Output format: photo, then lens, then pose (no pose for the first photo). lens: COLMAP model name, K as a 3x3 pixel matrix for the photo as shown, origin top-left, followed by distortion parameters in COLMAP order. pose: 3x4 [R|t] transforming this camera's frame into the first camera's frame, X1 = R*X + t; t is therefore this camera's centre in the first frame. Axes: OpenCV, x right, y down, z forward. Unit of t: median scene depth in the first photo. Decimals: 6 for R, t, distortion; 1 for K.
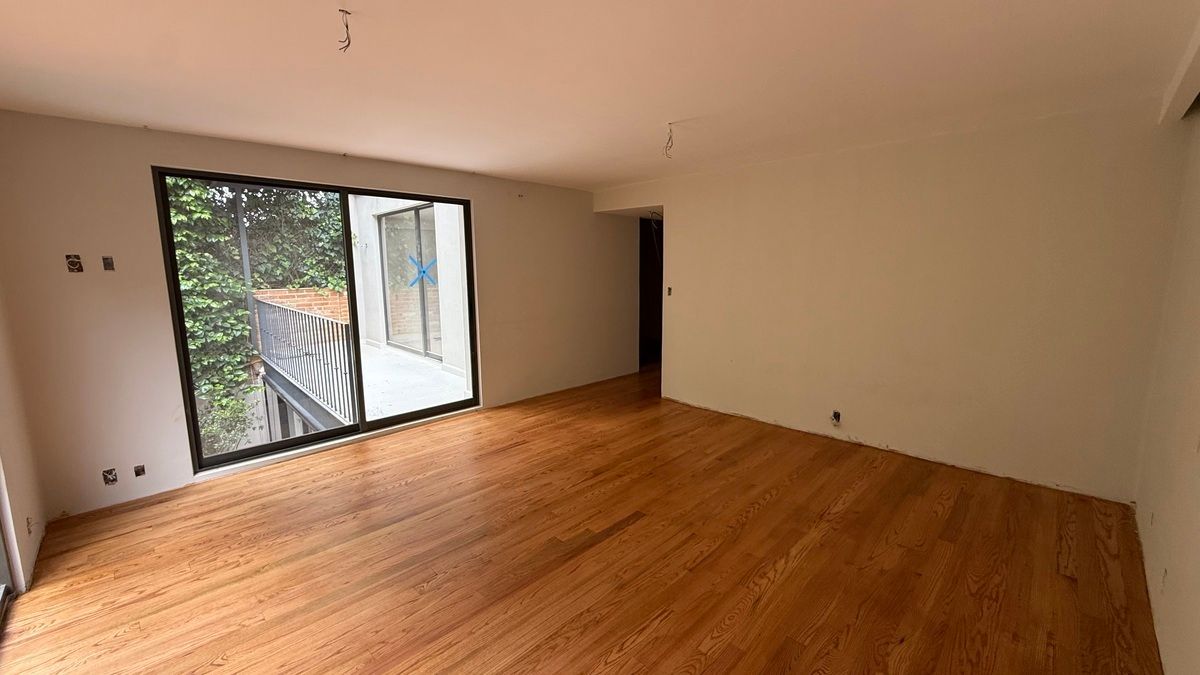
lens RADIAL K [[475.3, 0, 596.0], [0, 475.3, 337.0], [0, 0, 1]] dist [0.002698, 0.000189]
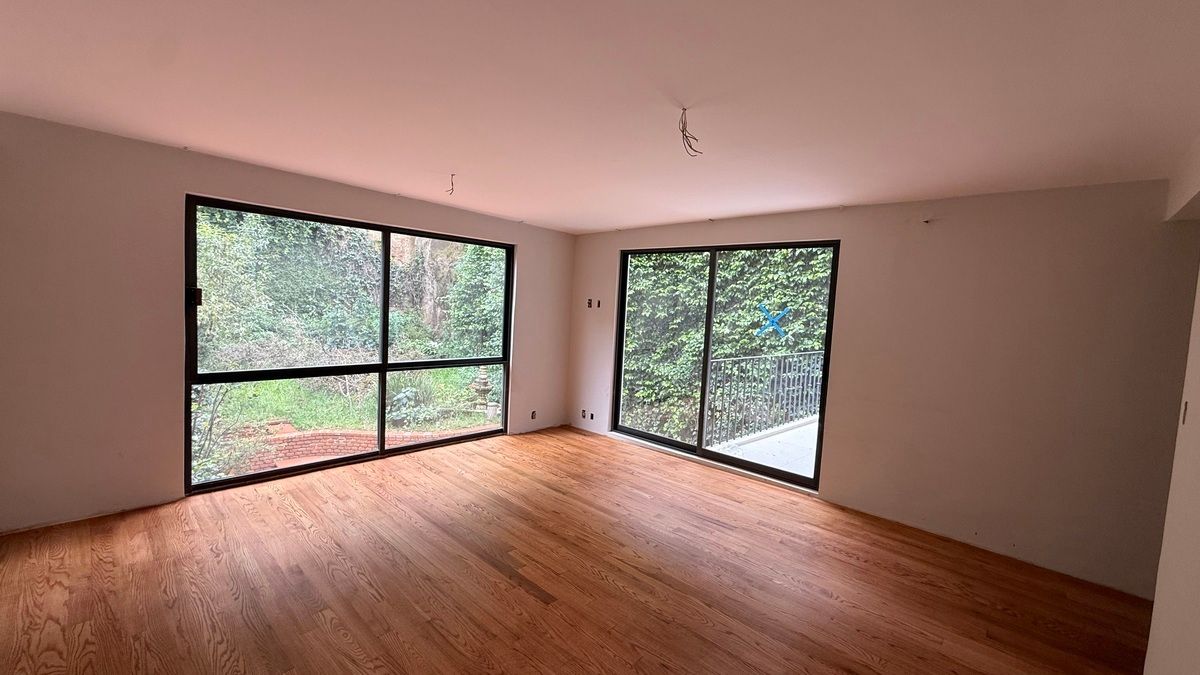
lens RADIAL K [[475.3, 0, 597.0], [0, 475.3, 335.7], [0, 0, 1]] dist [0.002698, 0.000189]
pose [[0.028899, 0.074494, -0.996803, 0.758598], [-0.198441, 0.977798, 0.067321, -0.134189], [0.979687, 0.195861, 0.043040, 0.804414]]
